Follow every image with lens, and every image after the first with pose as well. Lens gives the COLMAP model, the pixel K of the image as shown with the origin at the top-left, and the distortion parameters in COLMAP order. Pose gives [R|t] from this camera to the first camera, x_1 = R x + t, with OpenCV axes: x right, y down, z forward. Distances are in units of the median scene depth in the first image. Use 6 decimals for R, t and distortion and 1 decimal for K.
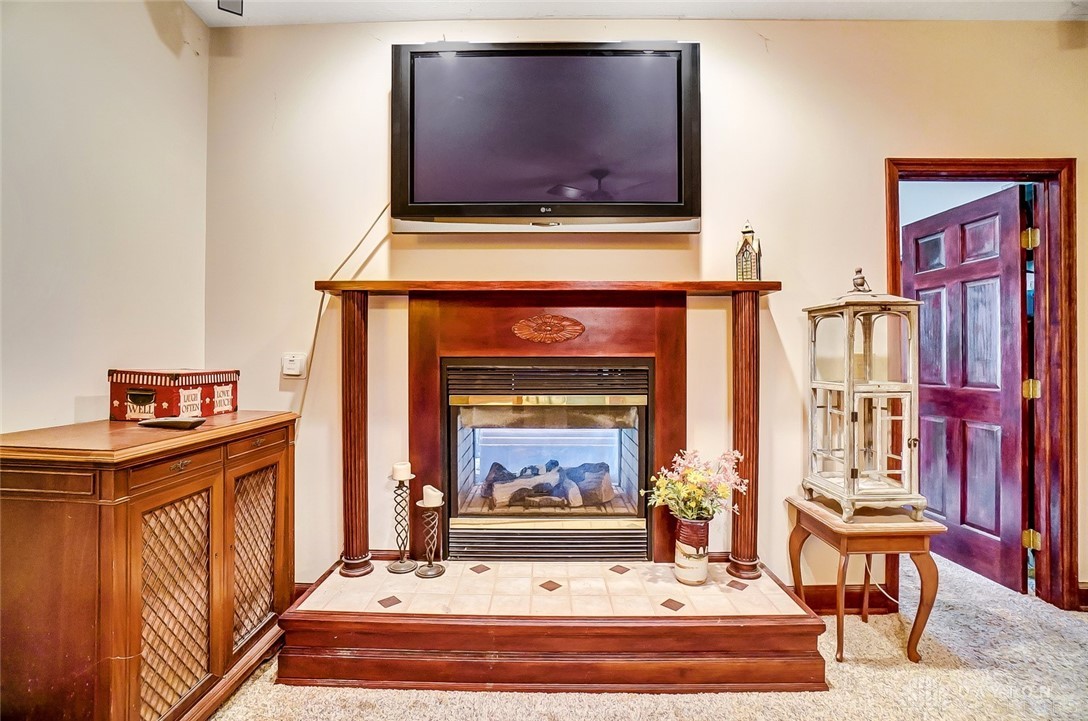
lens RADIAL K [[480.5, 0, 537.1], [0, 480.5, 358.4], [0, 0, 1]] dist [-0.070953, 0.022800]
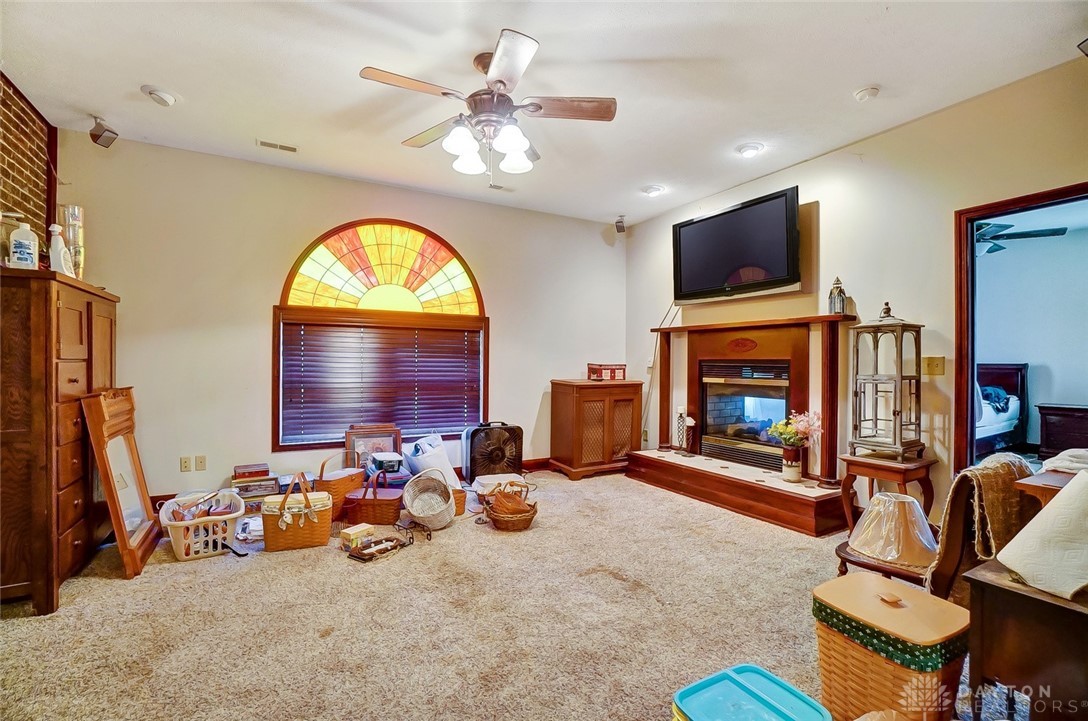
lens RADIAL K [[480.5, 0, 537.1], [0, 480.5, 358.4], [0, 0, 1]] dist [-0.070953, 0.022800]
pose [[0.496028, -0.004055, -0.868297, 1.402977], [-0.007986, 0.999925, -0.009232, 0.018582], [0.868270, 0.011514, 0.495959, -0.756074]]
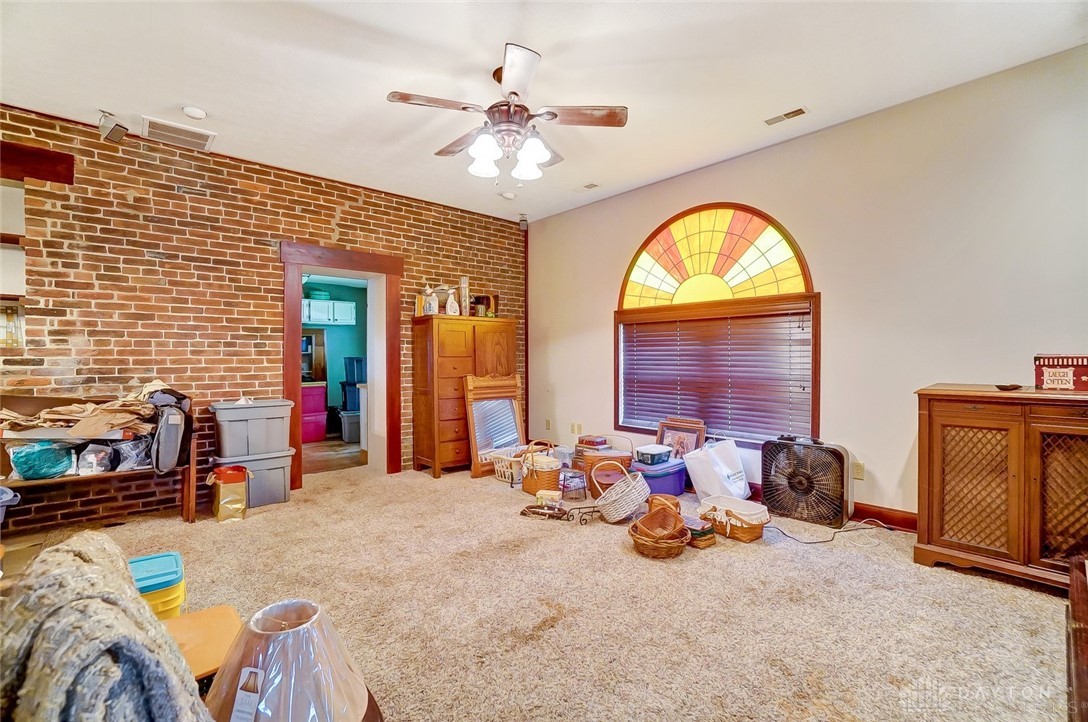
lens RADIAL K [[480.5, 0, 537.1], [0, 480.5, 358.9], [0, 0, 1]] dist [-0.070953, 0.022800]
pose [[-0.754952, 0.007611, -0.655736, 1.080323], [0.005324, 0.999971, 0.005477, 0.018332], [0.655758, 0.000643, -0.754971, 0.812344]]
